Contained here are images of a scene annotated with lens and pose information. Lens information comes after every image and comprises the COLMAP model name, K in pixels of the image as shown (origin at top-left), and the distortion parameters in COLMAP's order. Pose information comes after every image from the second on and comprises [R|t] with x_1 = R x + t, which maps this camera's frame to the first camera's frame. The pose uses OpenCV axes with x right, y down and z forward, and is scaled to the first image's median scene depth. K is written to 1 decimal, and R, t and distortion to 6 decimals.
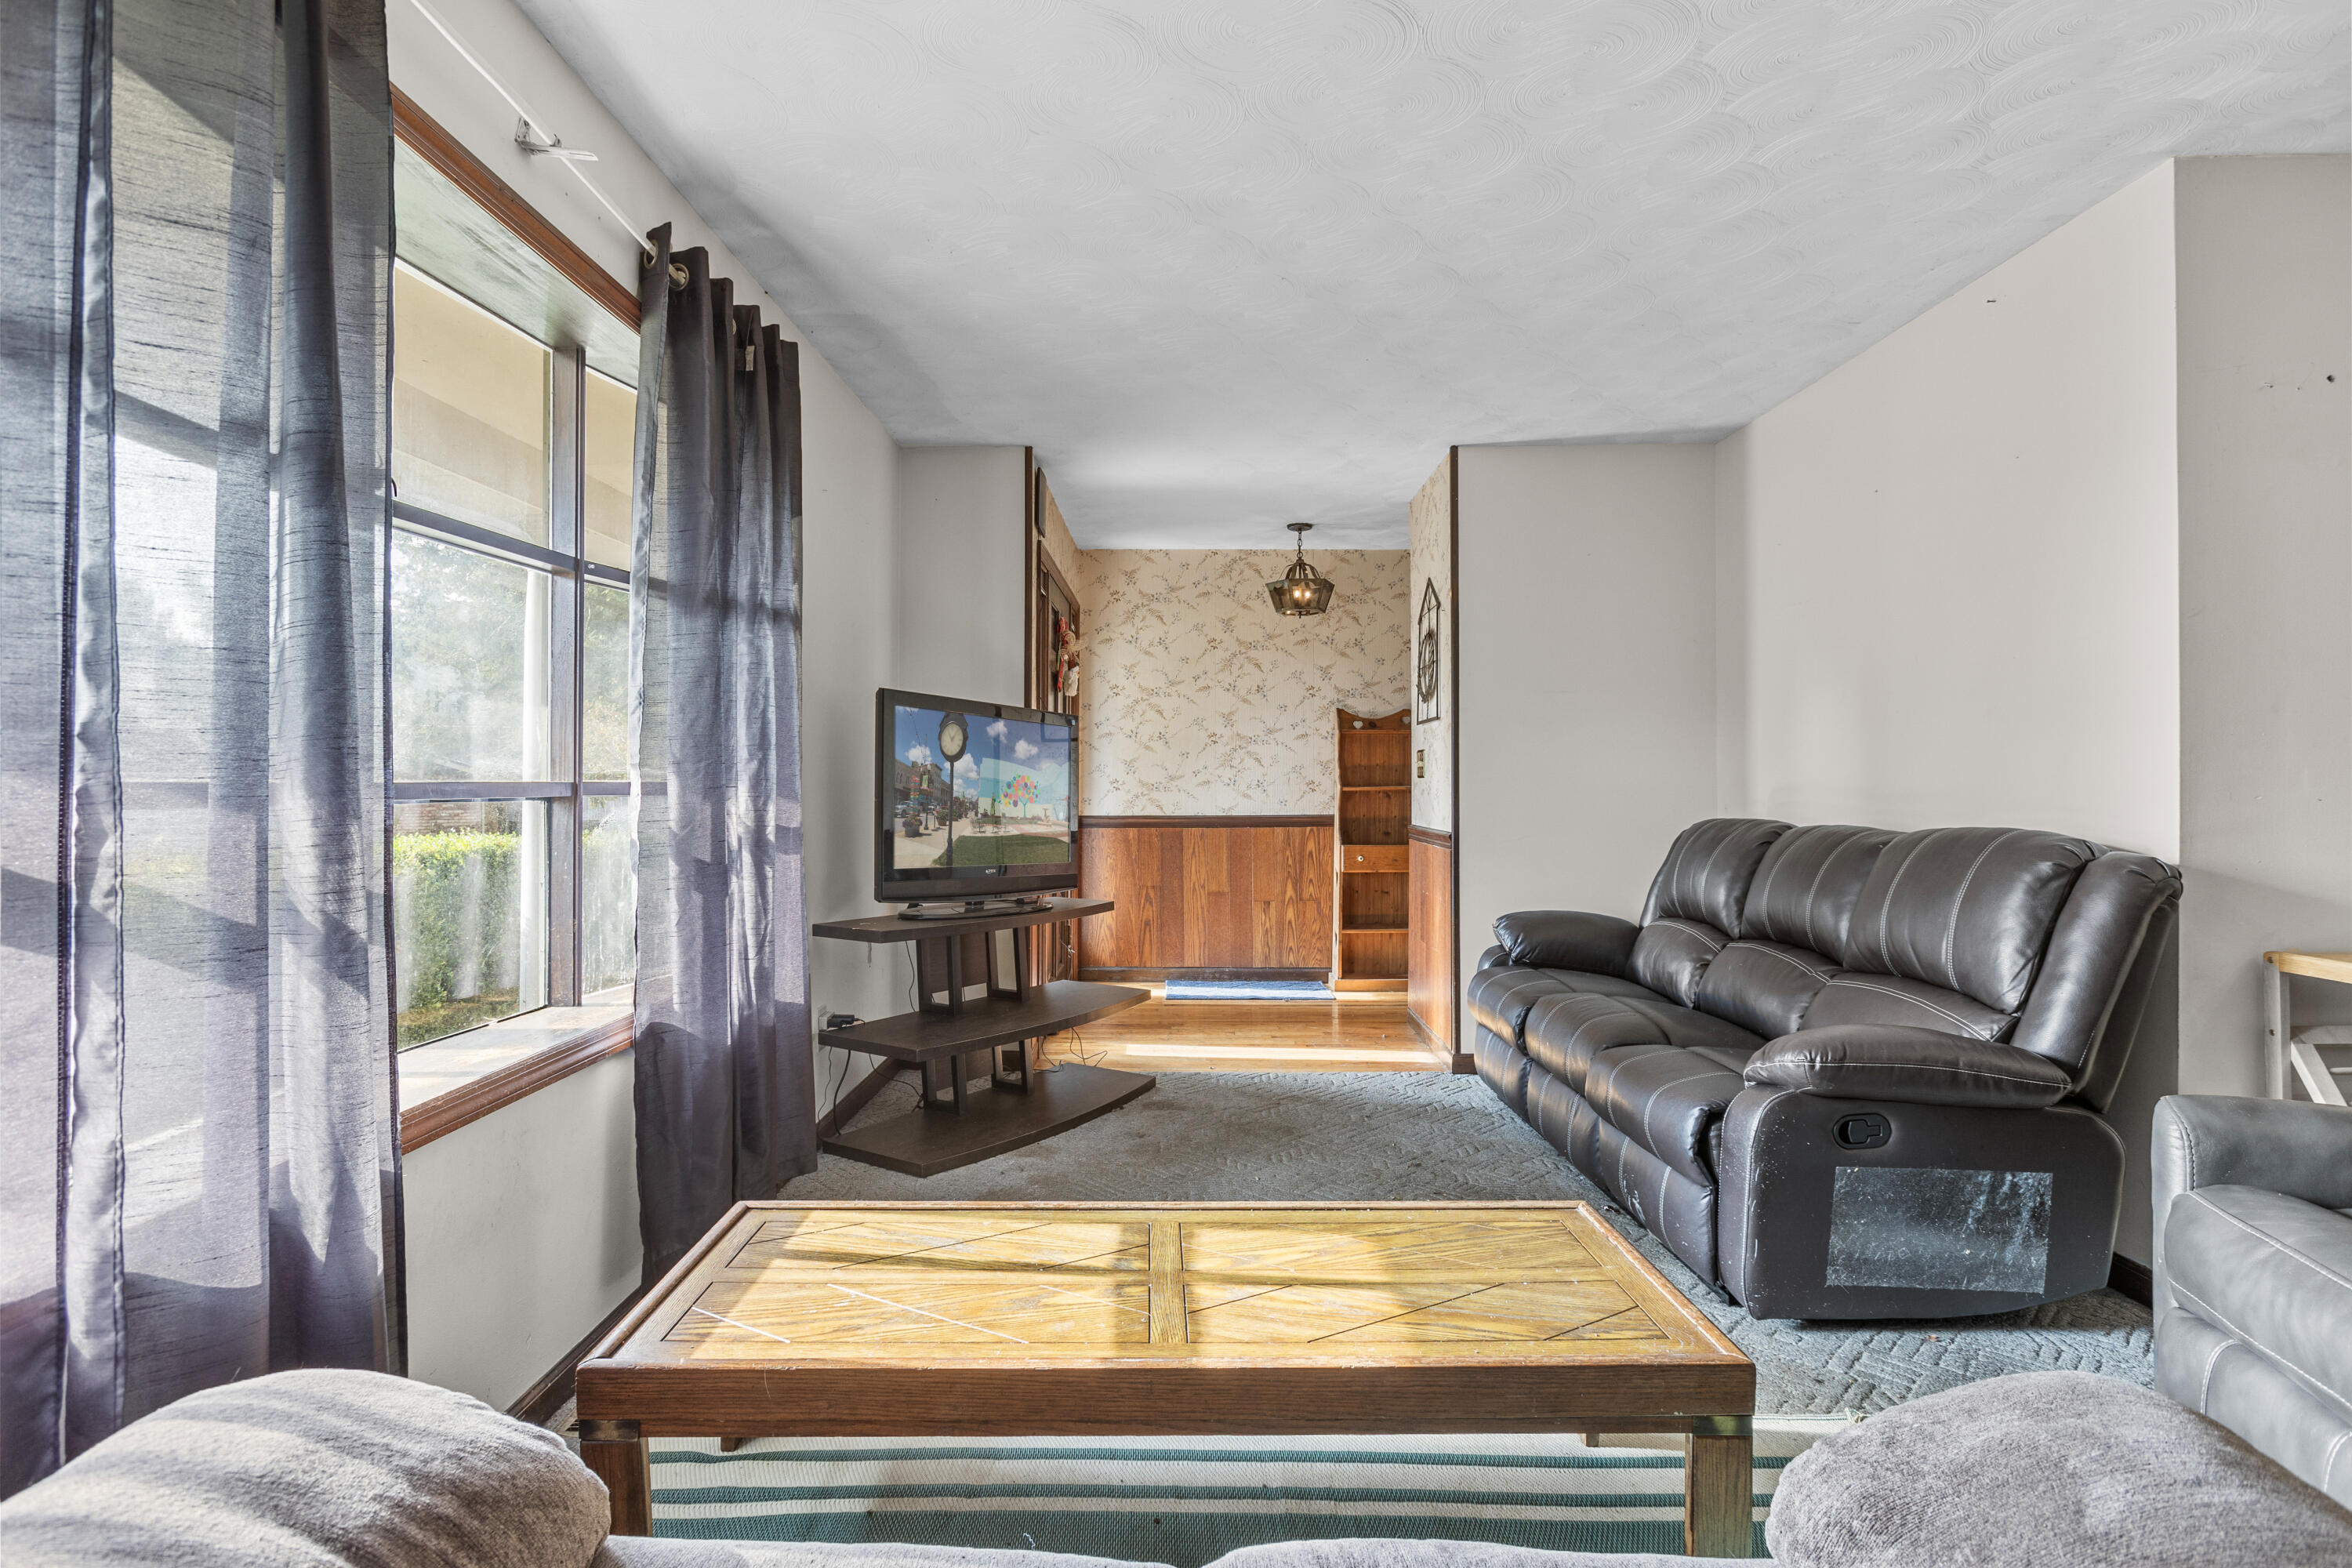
lens RADIAL K [[1151.4, 0, 1165.3], [0, 1151.4, 772.9], [0, 0, 1]] dist [-0.010867, 0.003190]
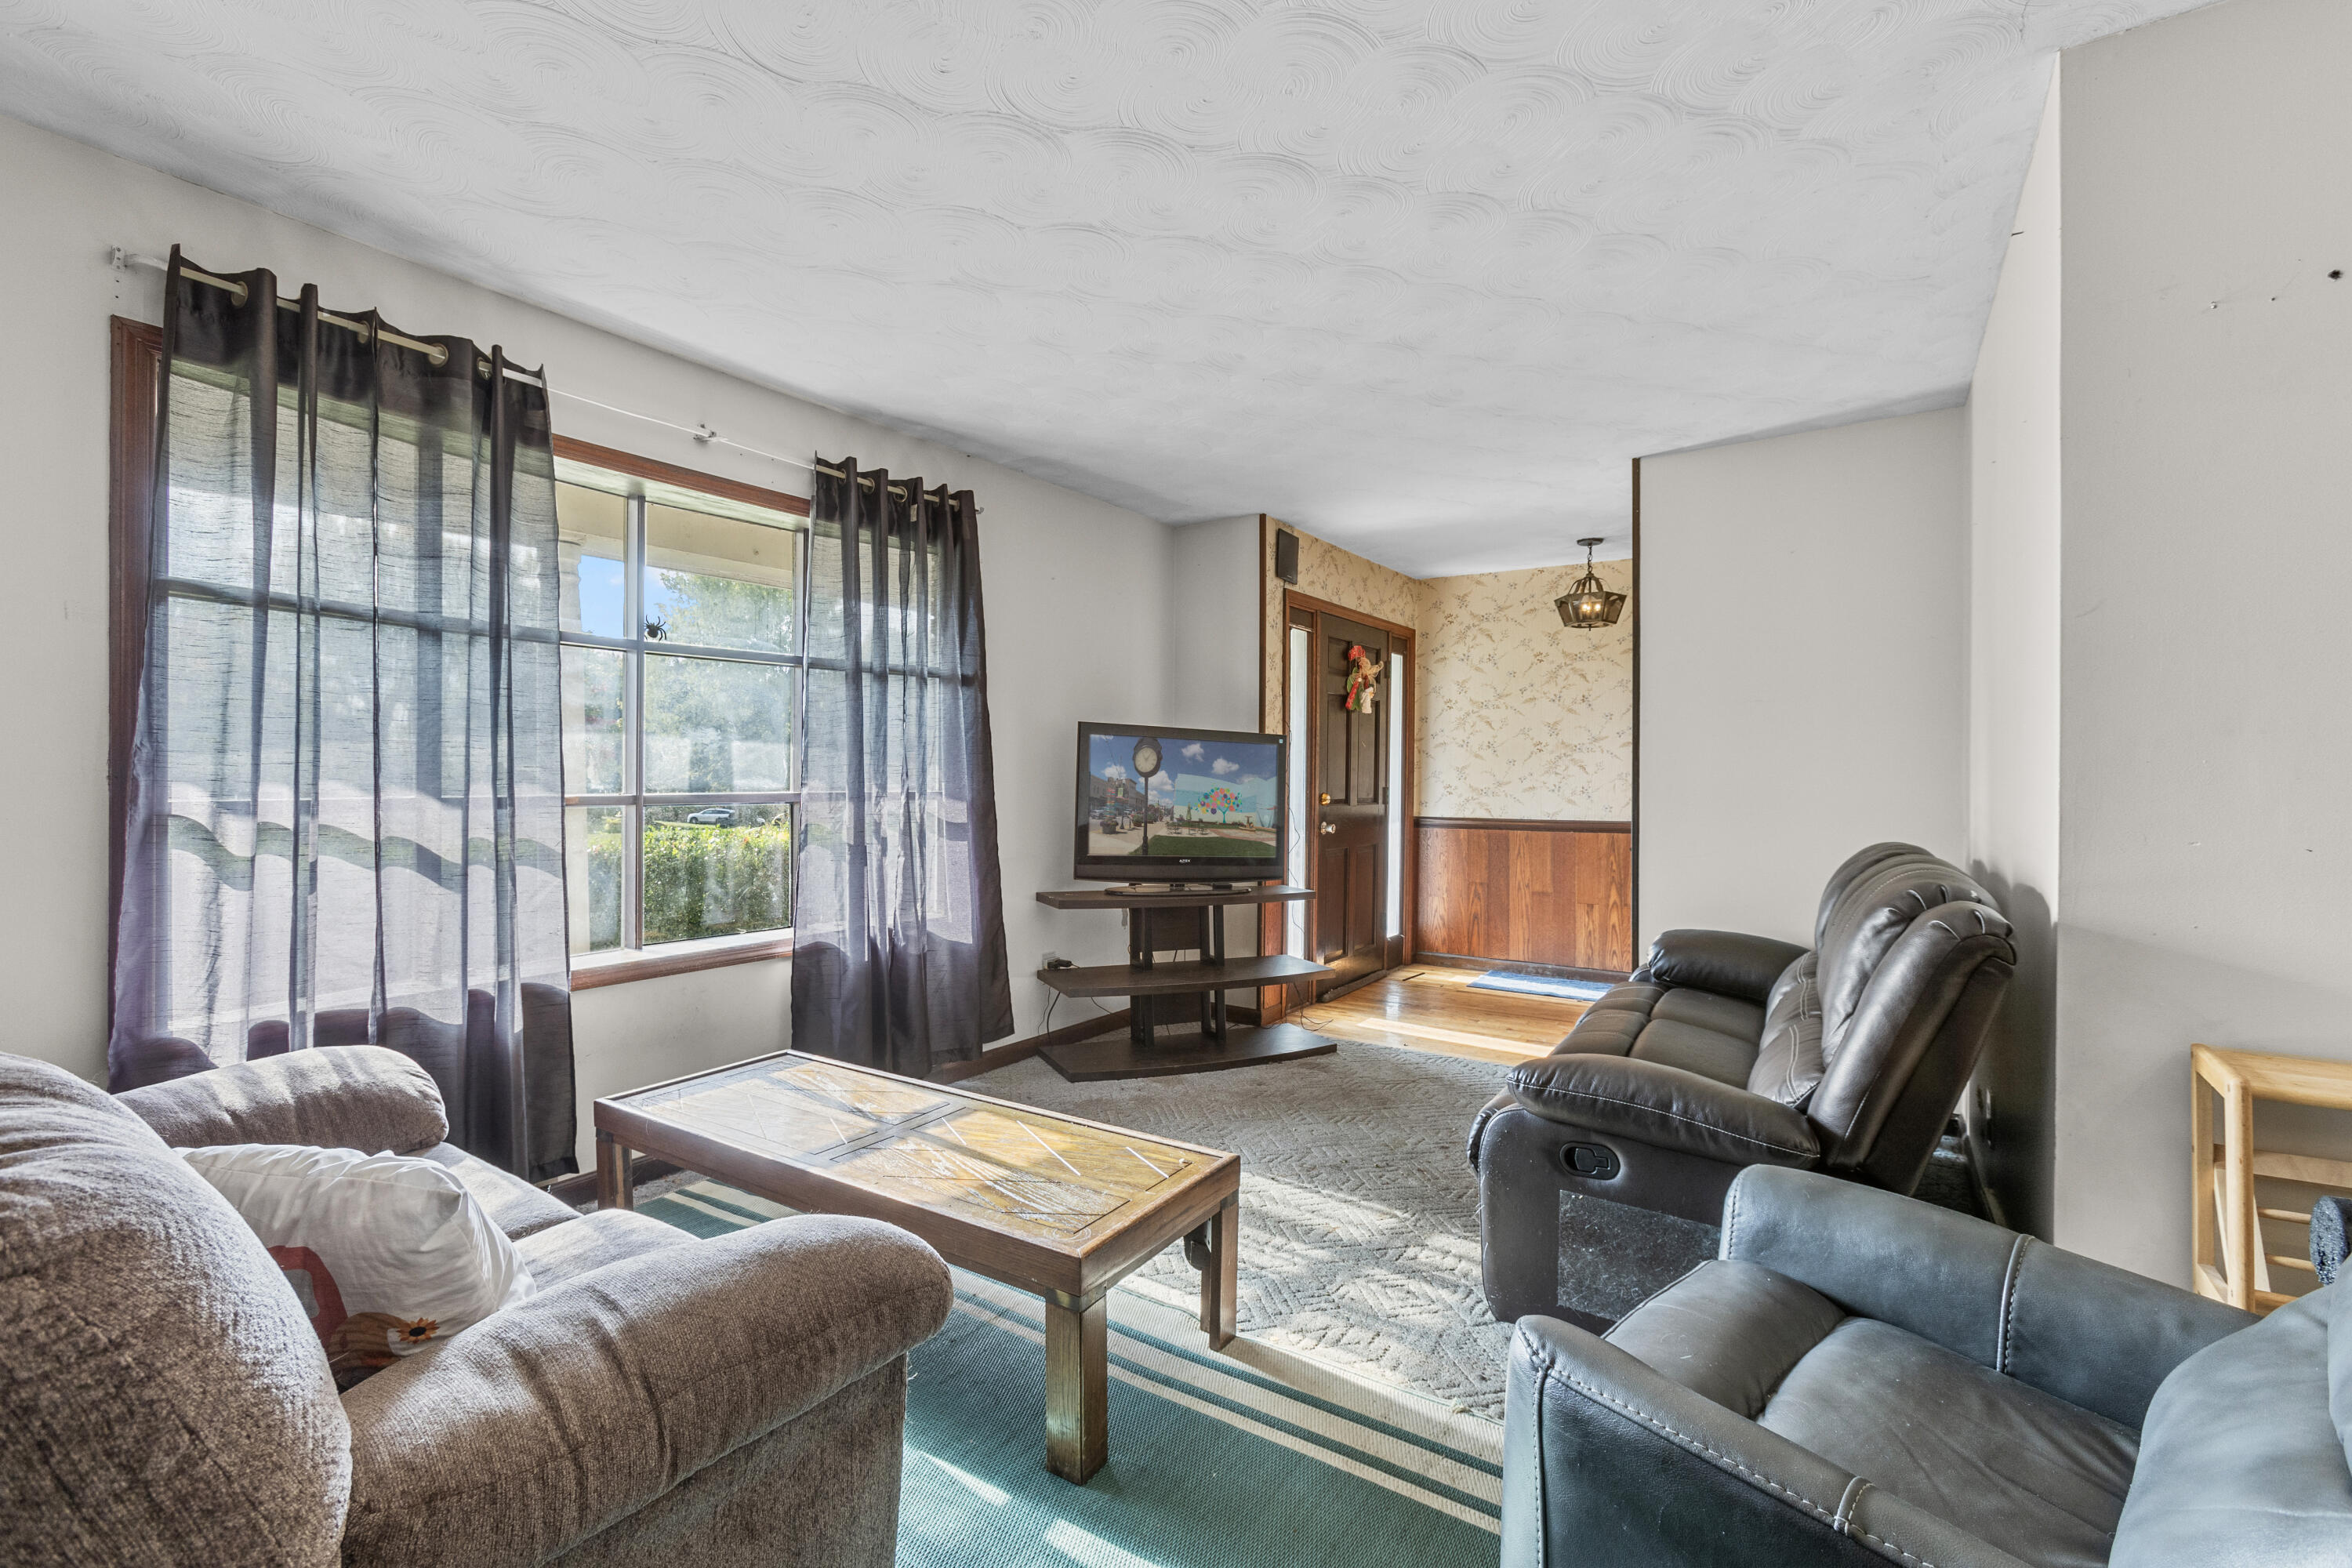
lens RADIAL K [[1047.9, 0, 1176.2], [0, 1047.9, 781.8], [0, 0, 1]] dist [-0.000634, 0.001682]
pose [[0.838208, 0.006218, -0.545315, 0.319714], [0.001897, 0.999896, 0.014316, -0.013617], [0.545347, -0.013035, 0.838109, 0.013418]]
